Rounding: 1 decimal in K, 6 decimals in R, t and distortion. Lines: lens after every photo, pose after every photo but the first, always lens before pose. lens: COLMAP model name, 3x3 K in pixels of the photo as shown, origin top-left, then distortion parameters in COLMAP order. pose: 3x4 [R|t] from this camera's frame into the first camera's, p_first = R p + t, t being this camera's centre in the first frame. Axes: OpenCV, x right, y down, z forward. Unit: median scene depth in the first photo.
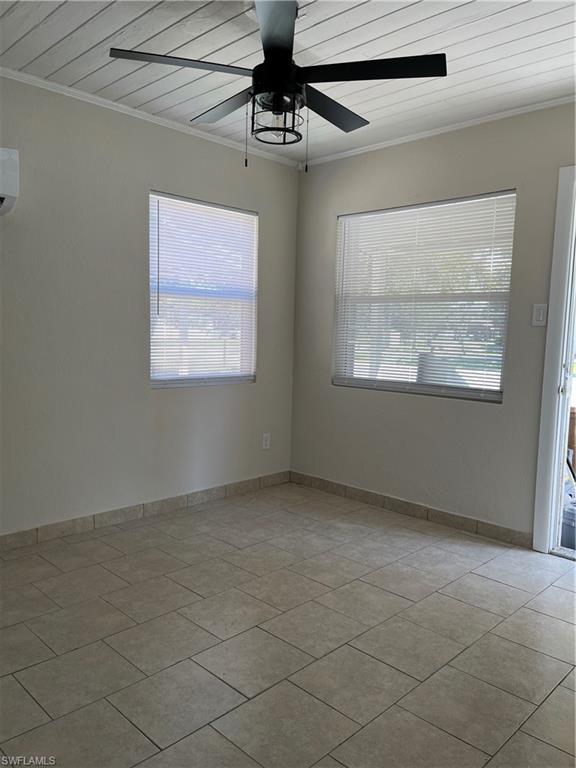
lens RADIAL K [[579.7, 0, 285.0], [0, 579.7, 392.4], [0, 0, 1]] dist [0.068435, -0.099504]
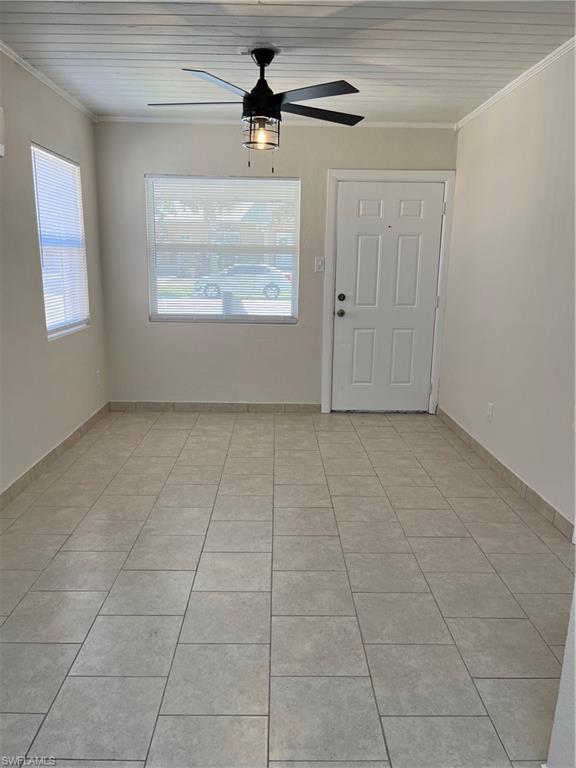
lens RADIAL K [[579.7, 0, 285.0], [0, 579.7, 392.4], [0, 0, 1]] dist [0.068435, -0.099504]
pose [[0.698091, -0.171843, 0.695082, -0.668914], [0.077535, 0.983207, 0.165204, -0.053093], [-0.711799, -0.061434, 0.699692, -0.038020]]
